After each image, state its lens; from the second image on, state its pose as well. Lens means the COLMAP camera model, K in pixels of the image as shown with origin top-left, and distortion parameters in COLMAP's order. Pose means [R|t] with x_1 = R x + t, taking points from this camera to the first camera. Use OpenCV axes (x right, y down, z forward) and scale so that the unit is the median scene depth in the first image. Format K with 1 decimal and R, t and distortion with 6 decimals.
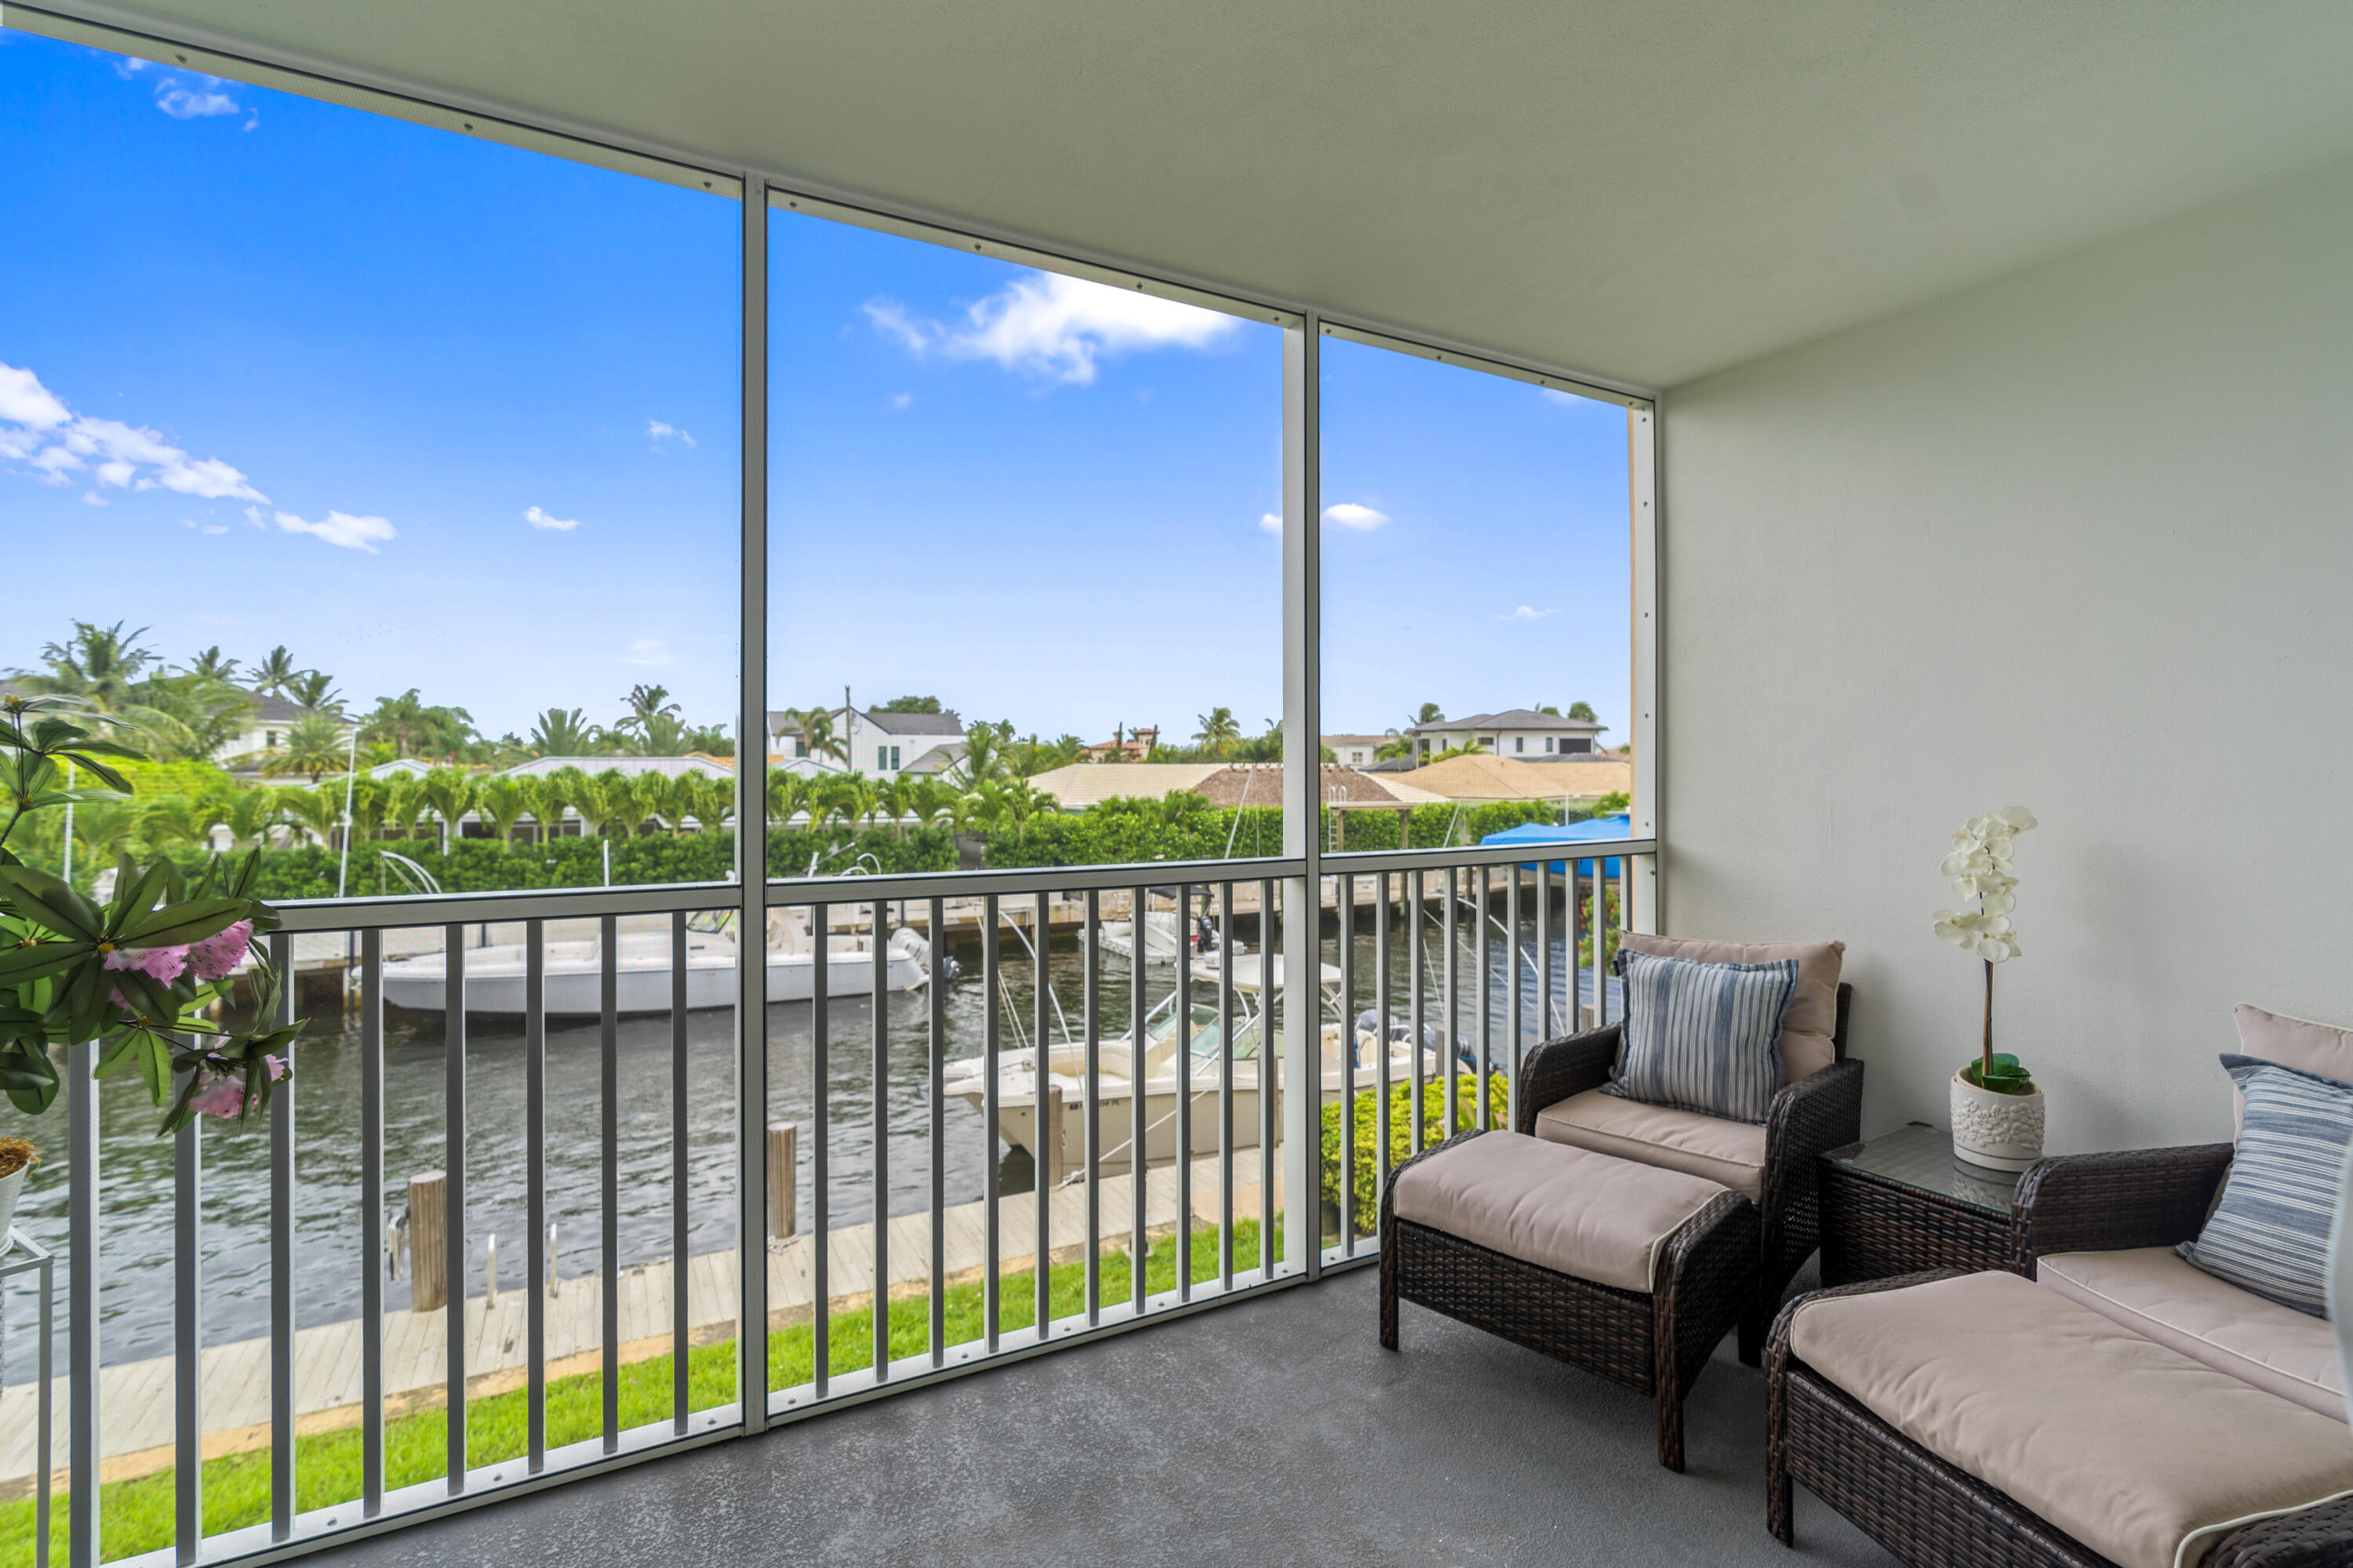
lens RADIAL K [[1084.9, 0, 1177.3], [0, 1084.9, 765.8], [0, 0, 1]] dist [-0.002164, 0.001049]
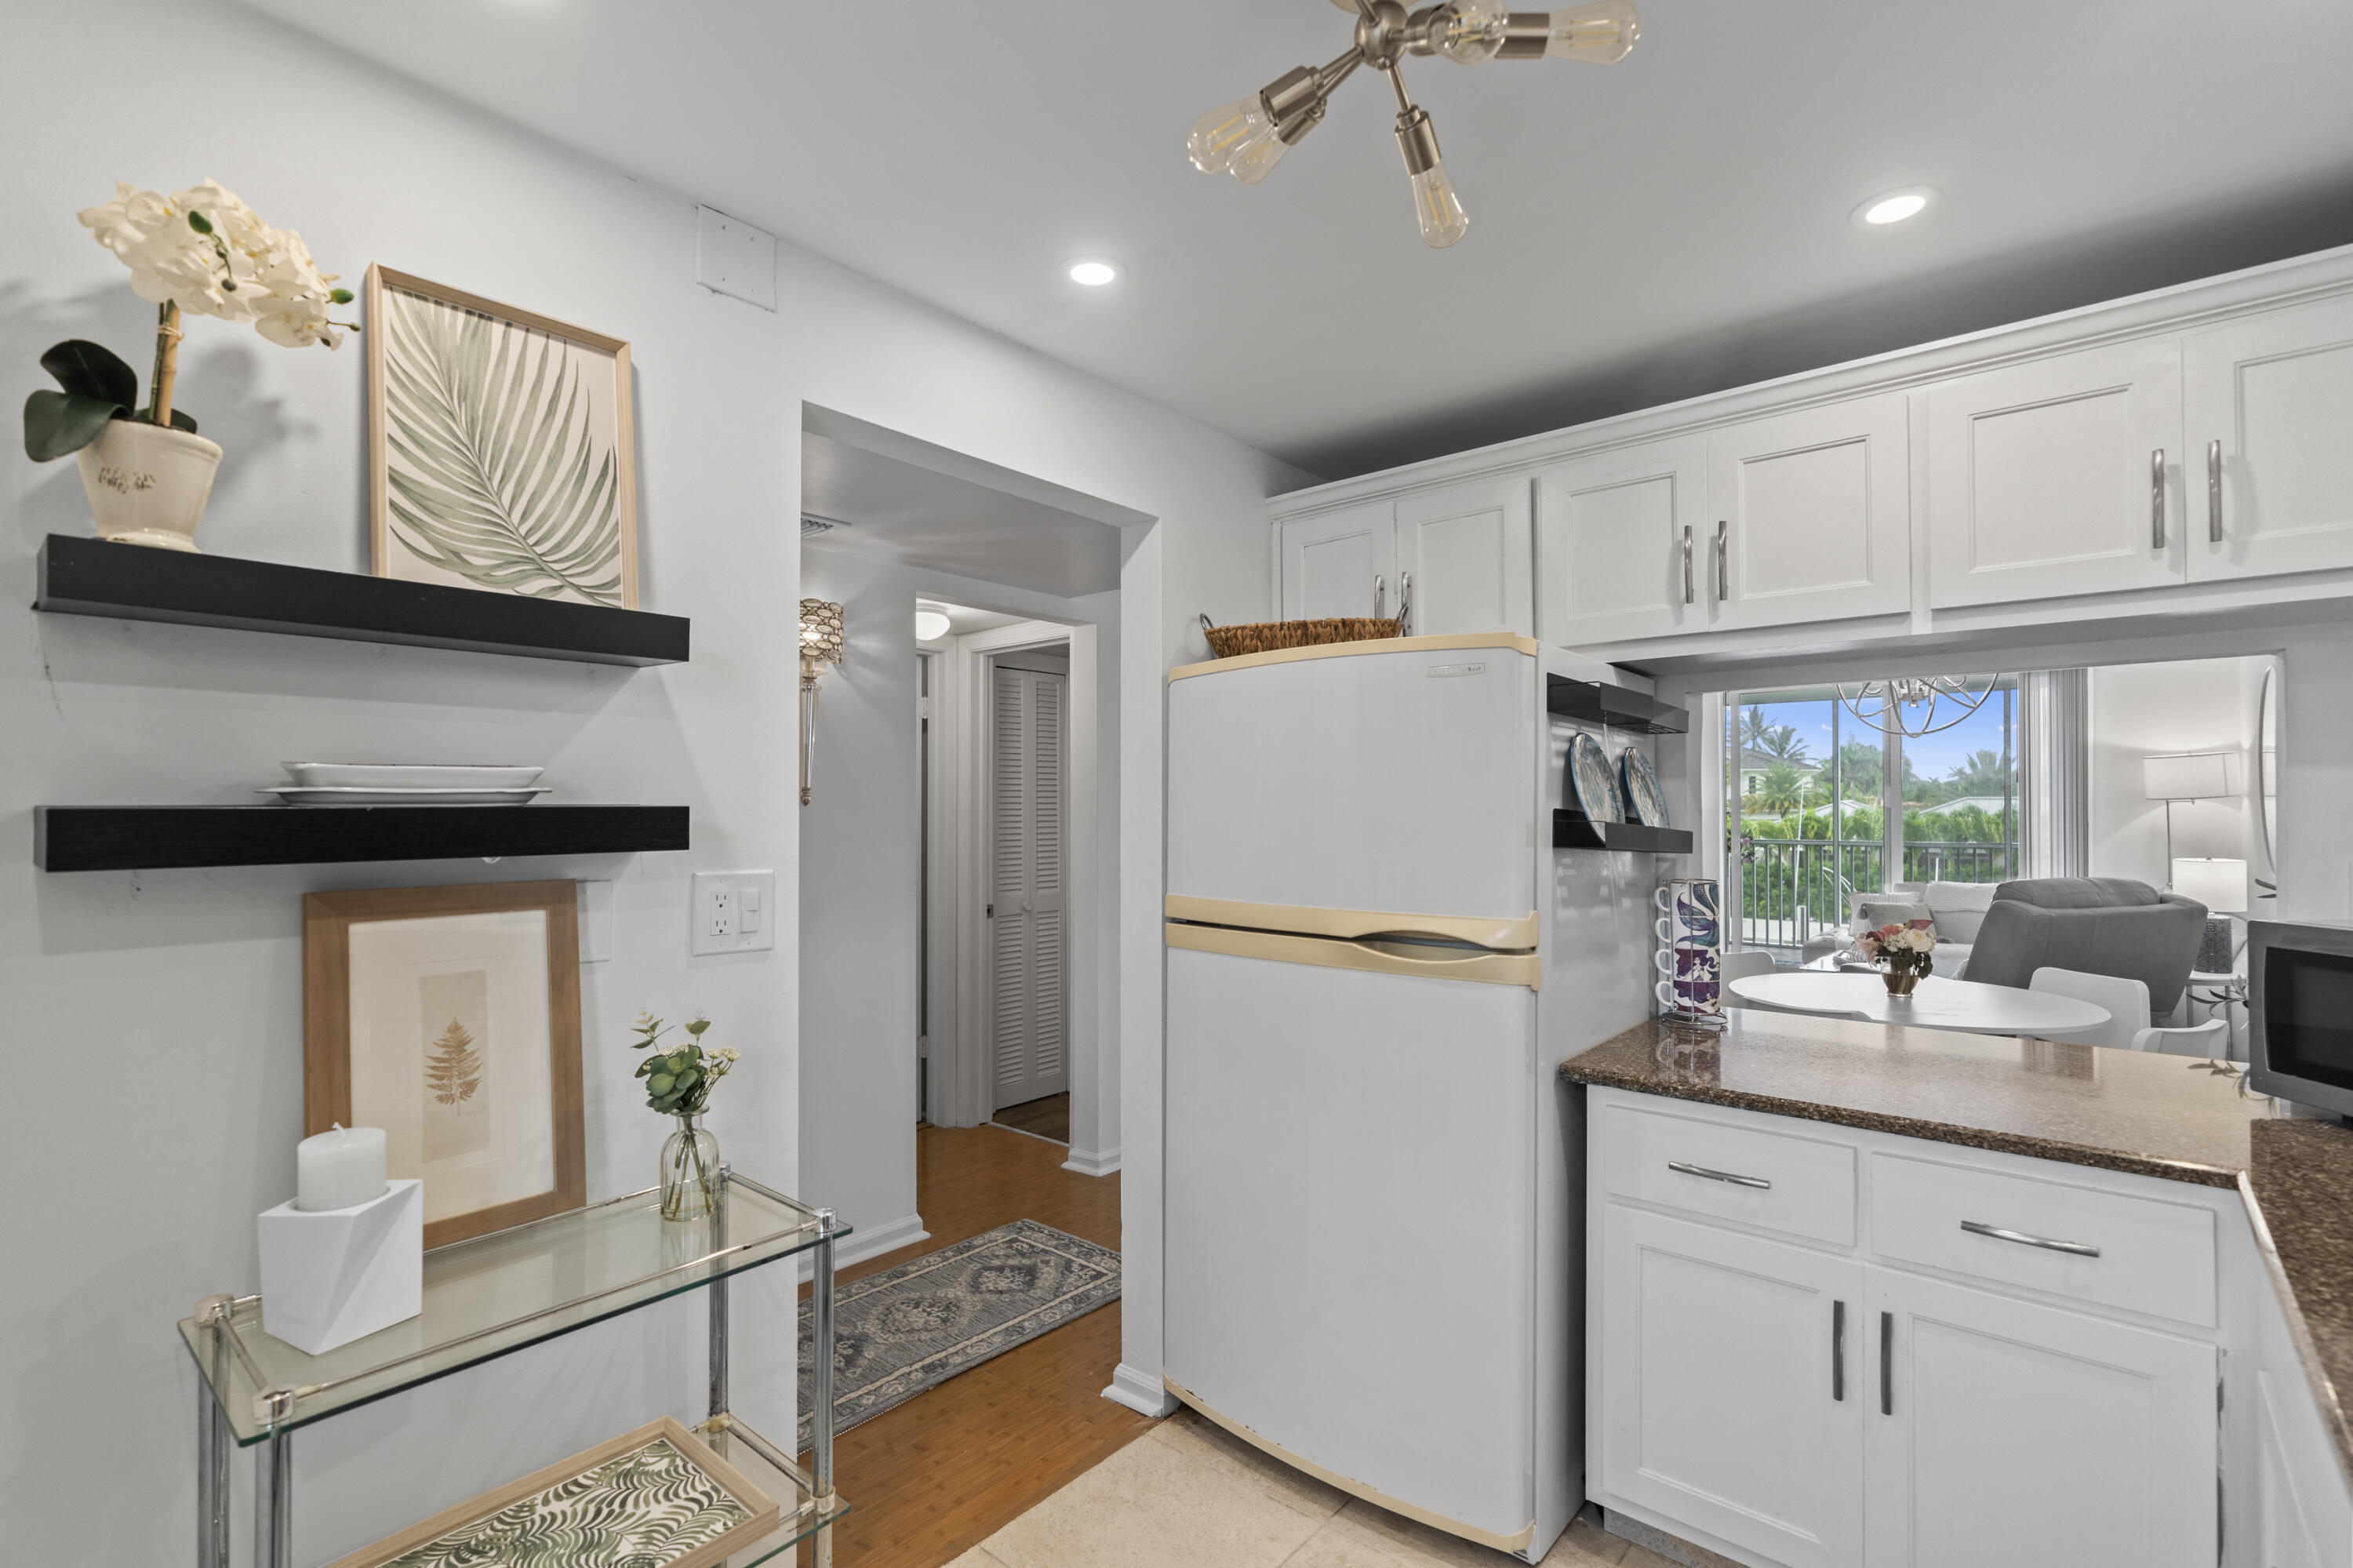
lens RADIAL K [[1084.9, 0, 1193.0], [0, 1084.9, 803.9], [0, 0, 1]] dist [-0.002164, 0.001049]
pose [[0.388263, -0.001048, -0.921548, 0.177824], [0.001605, 0.999999, -0.000461, -0.002409], [0.921547, -0.001301, 0.388264, -0.214250]]
